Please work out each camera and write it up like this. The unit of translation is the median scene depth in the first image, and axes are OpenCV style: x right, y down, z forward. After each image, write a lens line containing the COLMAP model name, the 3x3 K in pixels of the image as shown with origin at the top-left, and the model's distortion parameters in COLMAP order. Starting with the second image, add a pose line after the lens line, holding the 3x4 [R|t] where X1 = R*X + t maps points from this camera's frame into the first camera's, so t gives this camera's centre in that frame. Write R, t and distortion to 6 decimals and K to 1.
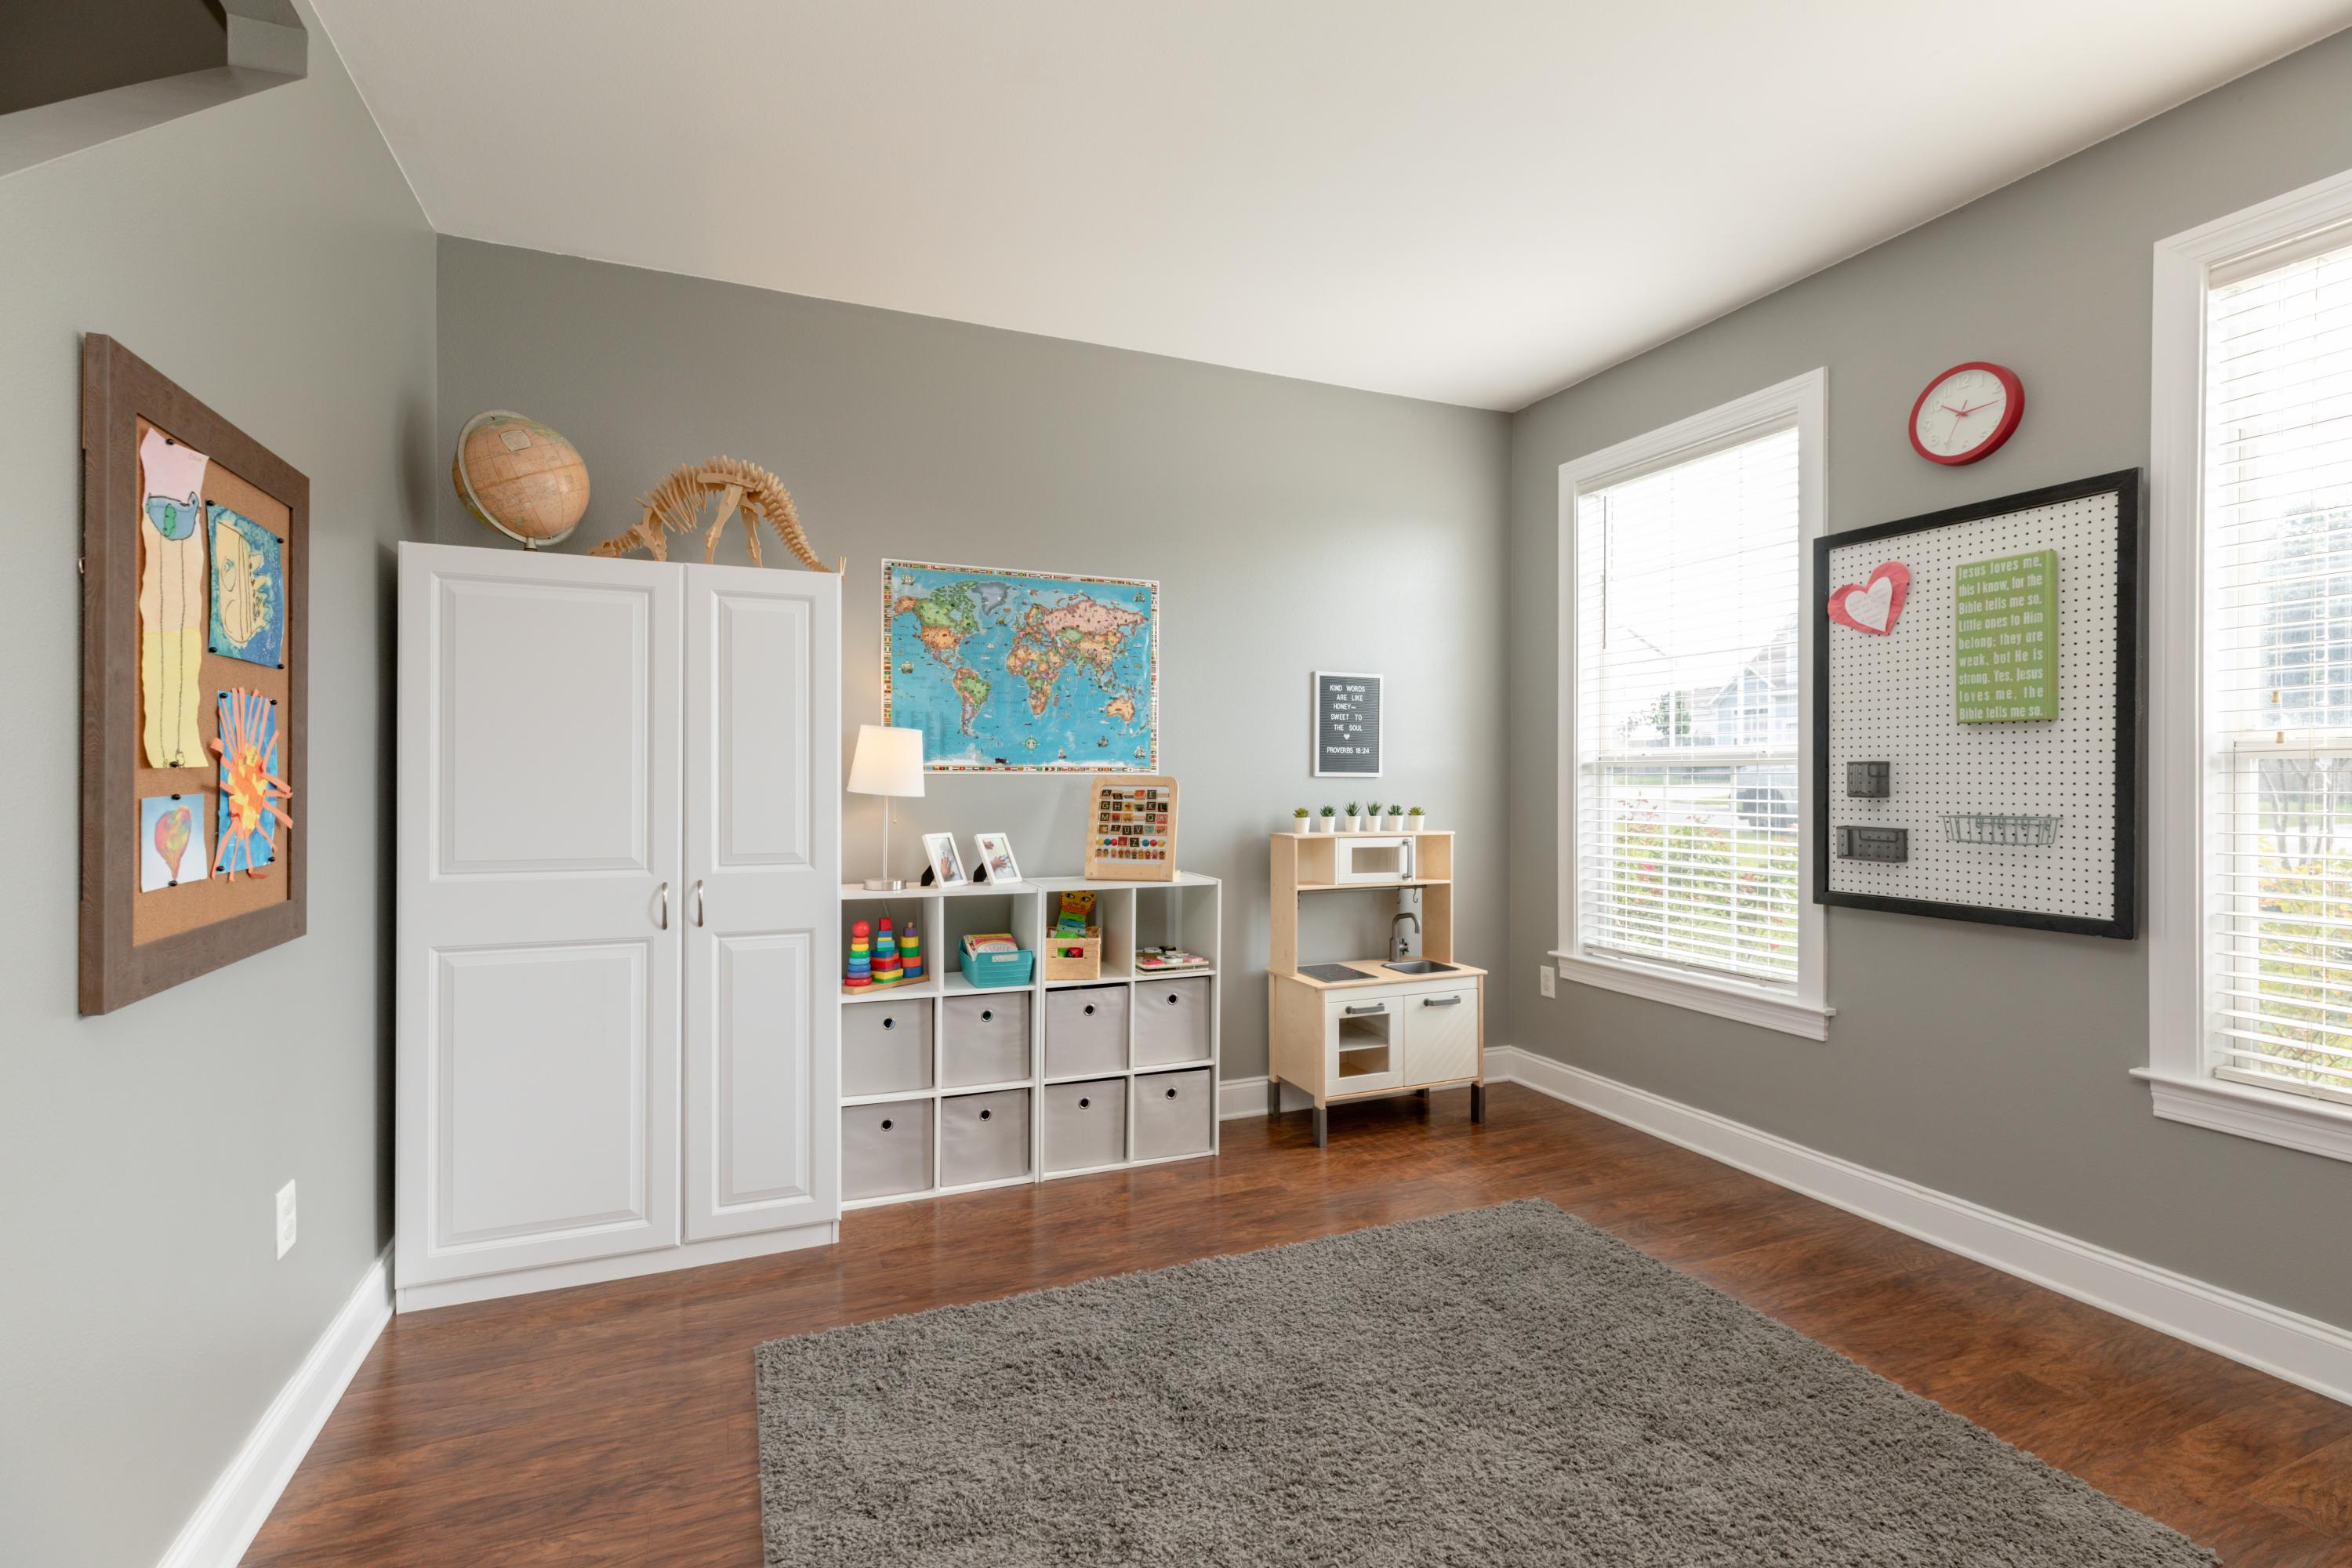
lens RADIAL K [[1055.4, 0, 1174.0], [0, 1055.4, 782.0], [0, 0, 1]] dist [0.001371, 0.000109]
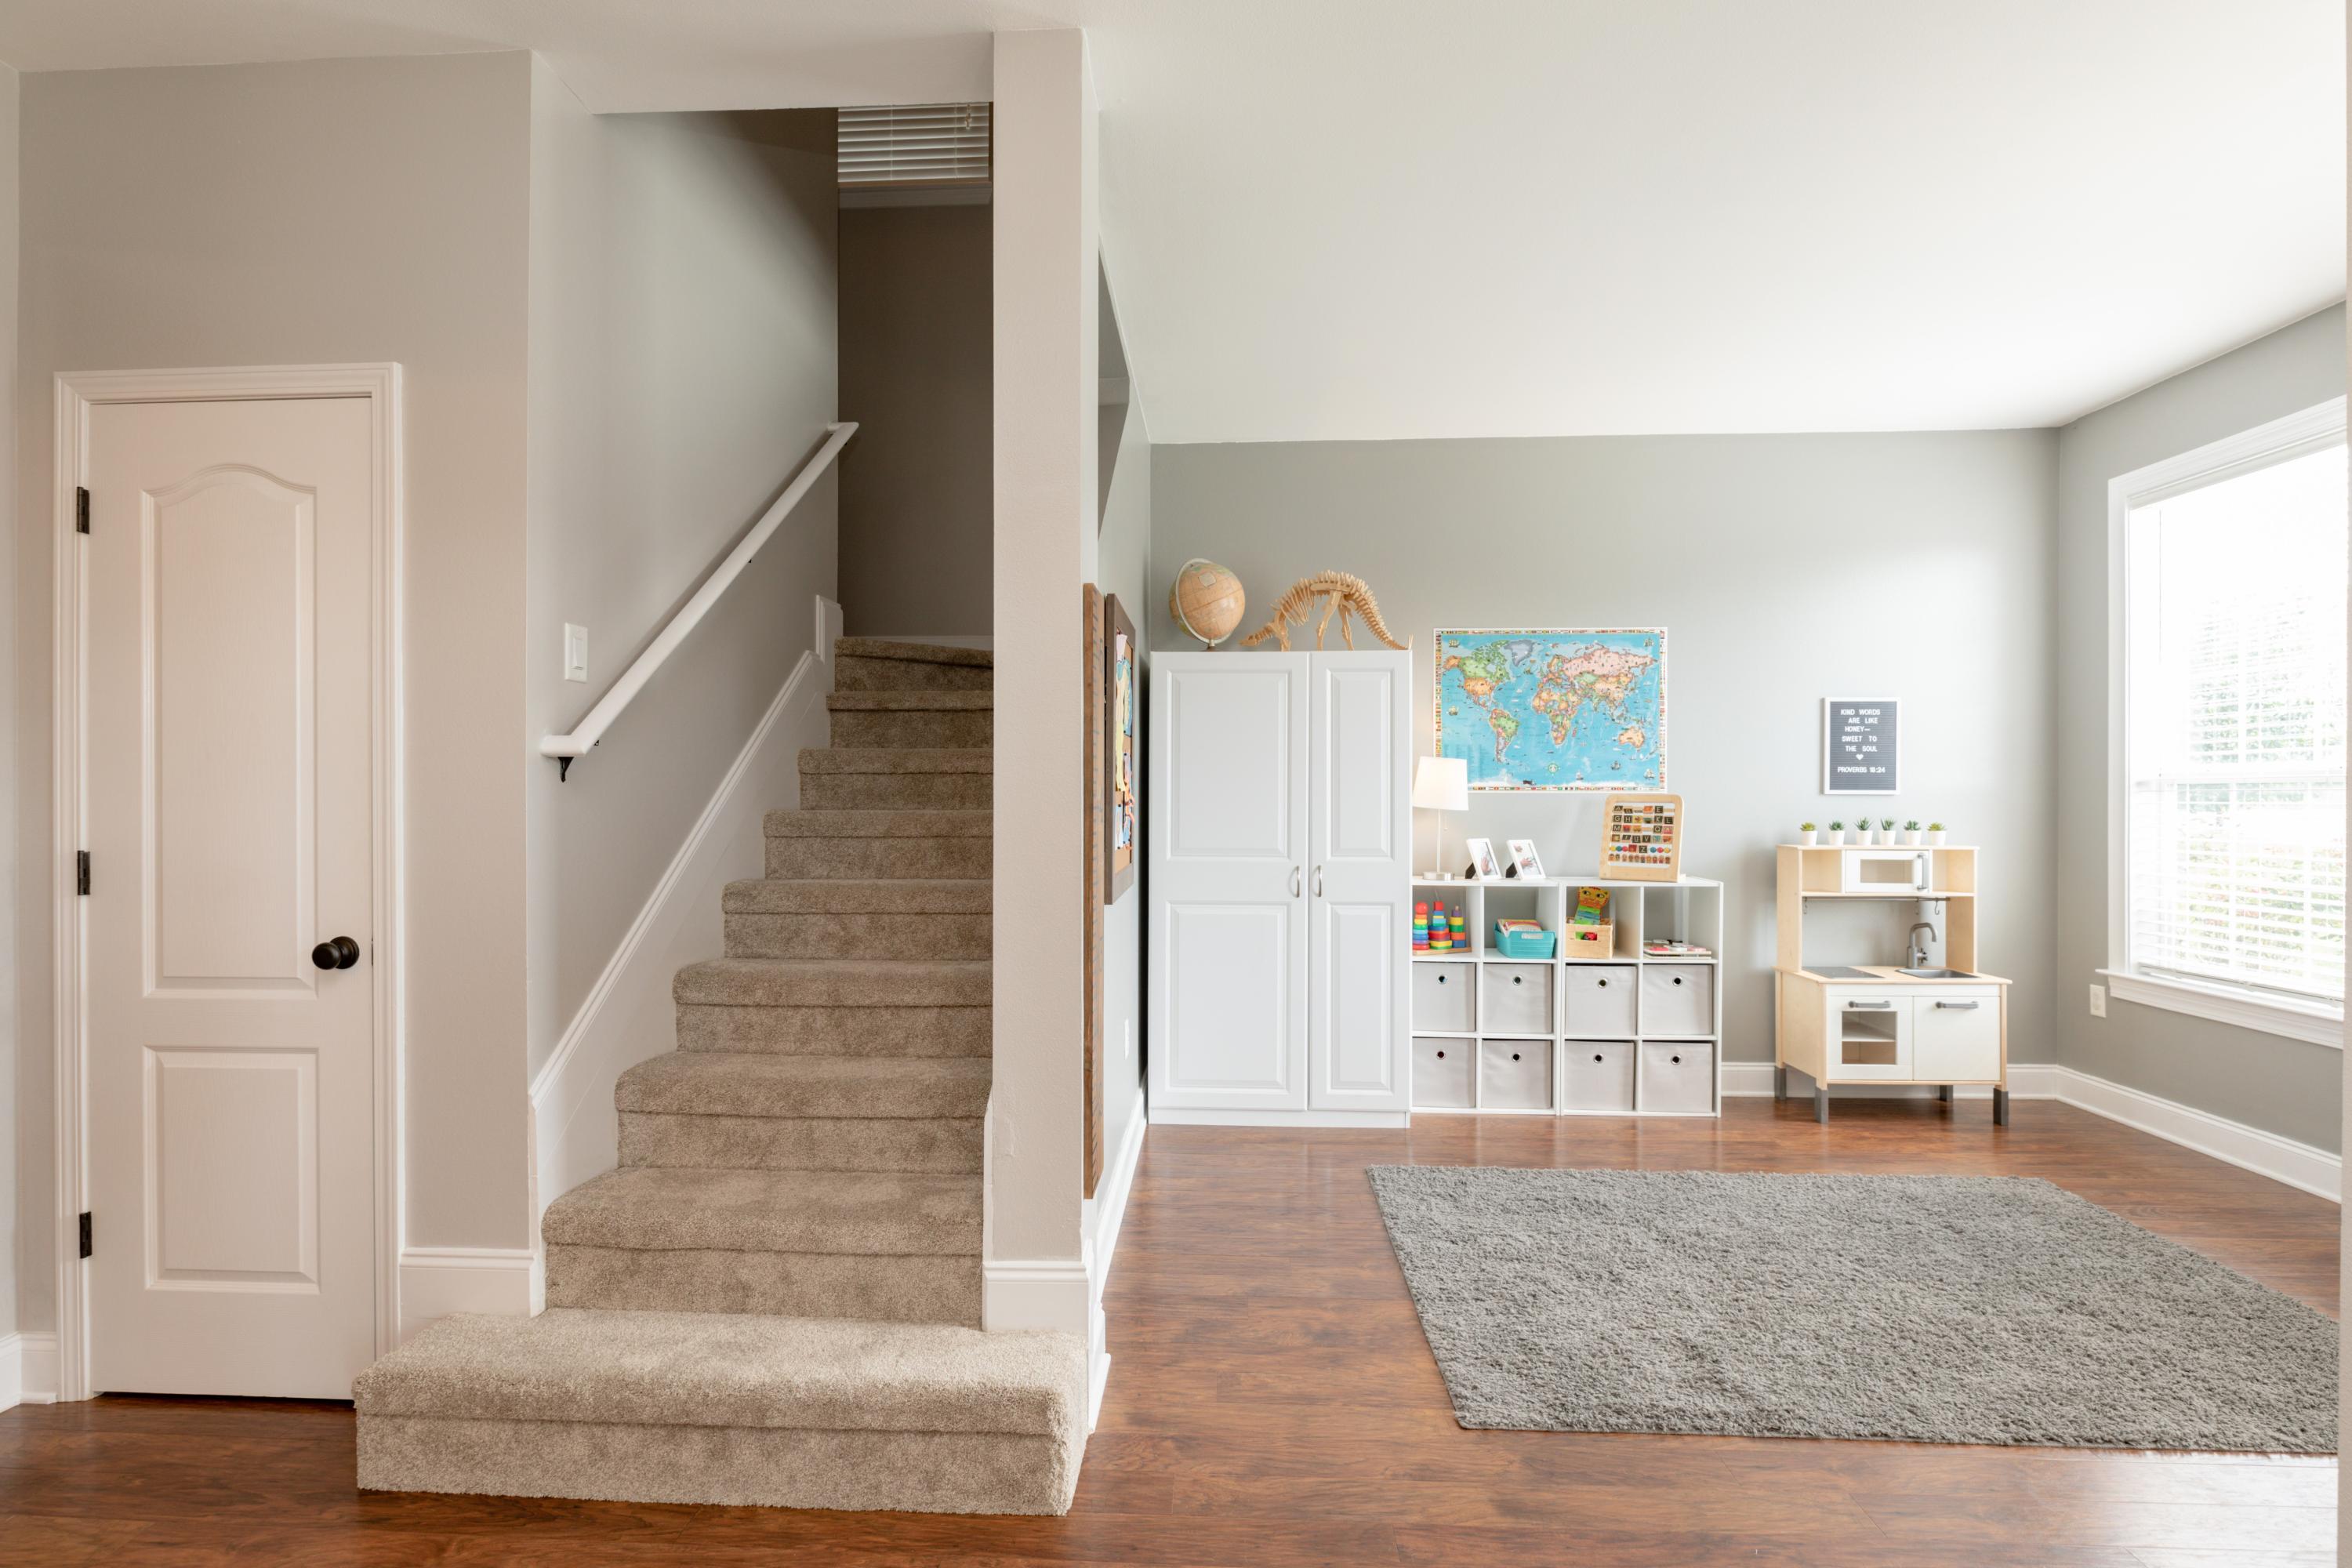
lens RADIAL K [[1175.0, 0, 1166.6], [0, 1175.0, 799.9], [0, 0, 1]] dist [0.003285, -0.000930]
pose [[0.901085, -0.001153, -0.433642, 0.058103], [0.000174, 0.999997, -0.002296, 0.004142], [0.433643, 0.001993, 0.901082, -0.471088]]
